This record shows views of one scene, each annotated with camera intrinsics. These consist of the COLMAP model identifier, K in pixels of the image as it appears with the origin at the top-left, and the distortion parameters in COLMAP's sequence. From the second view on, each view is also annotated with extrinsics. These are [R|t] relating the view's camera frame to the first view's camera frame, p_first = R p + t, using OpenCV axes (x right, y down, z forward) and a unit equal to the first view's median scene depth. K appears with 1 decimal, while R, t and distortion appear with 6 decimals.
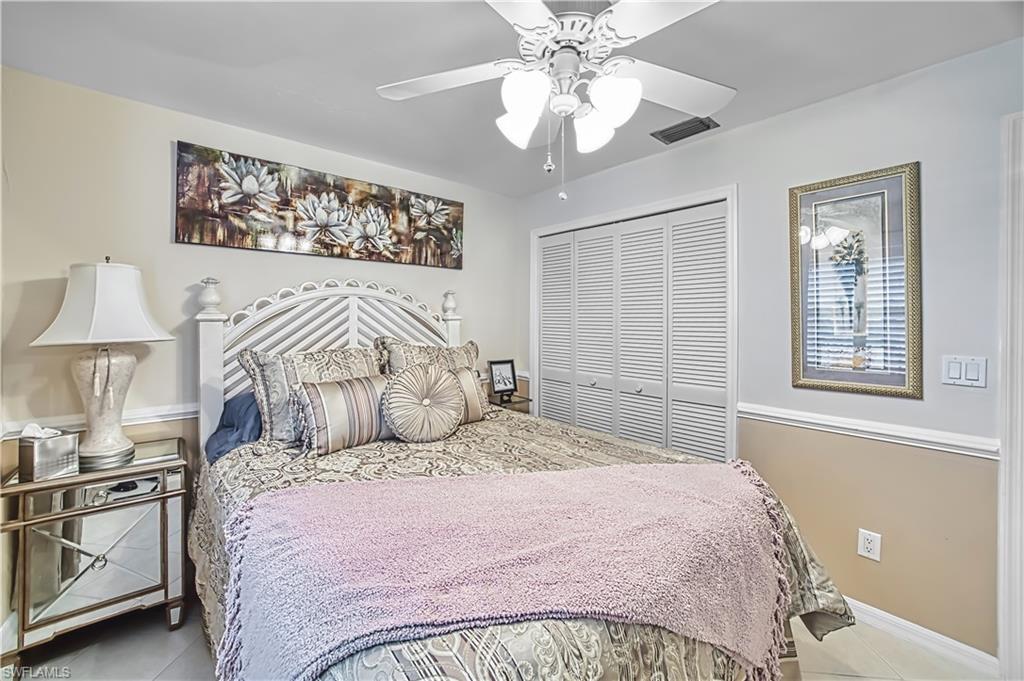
lens RADIAL K [[410.2, 0, 496.7], [0, 410.2, 314.5], [0, 0, 1]] dist [-0.026346, 0.007495]
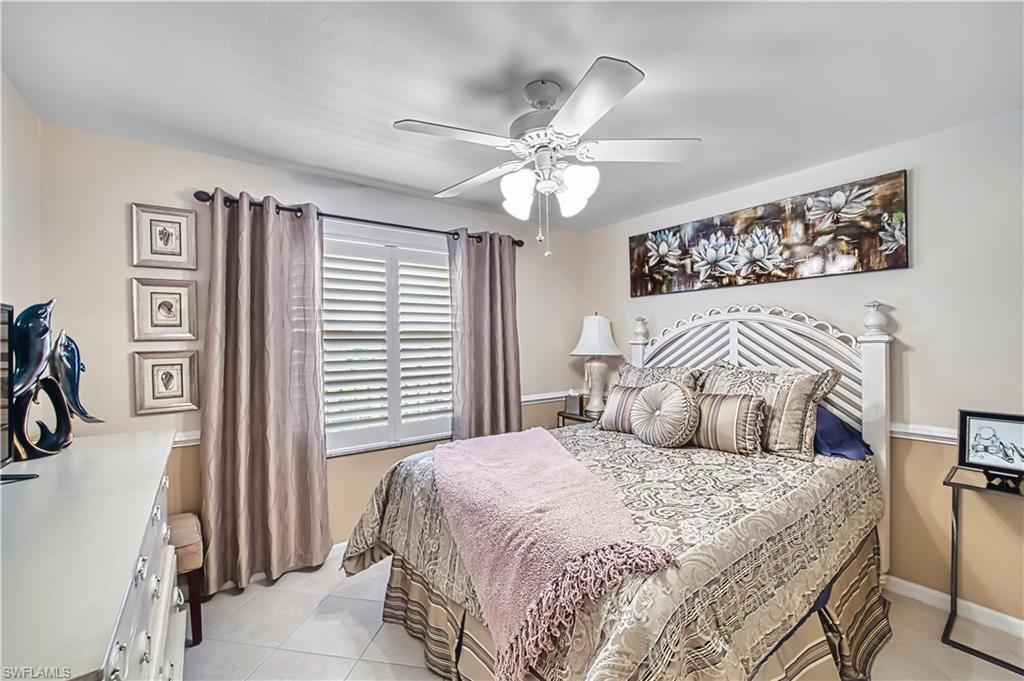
lens RADIAL K [[410.2, 0, 510.5], [0, 410.2, 342.6], [0, 0, 1]] dist [-0.026346, 0.007495]
pose [[-0.043184, 0.000375, -0.999067, 0.736358], [0.020990, 0.999780, -0.000532, 0.000772], [0.998847, -0.020994, -0.043182, 0.447481]]
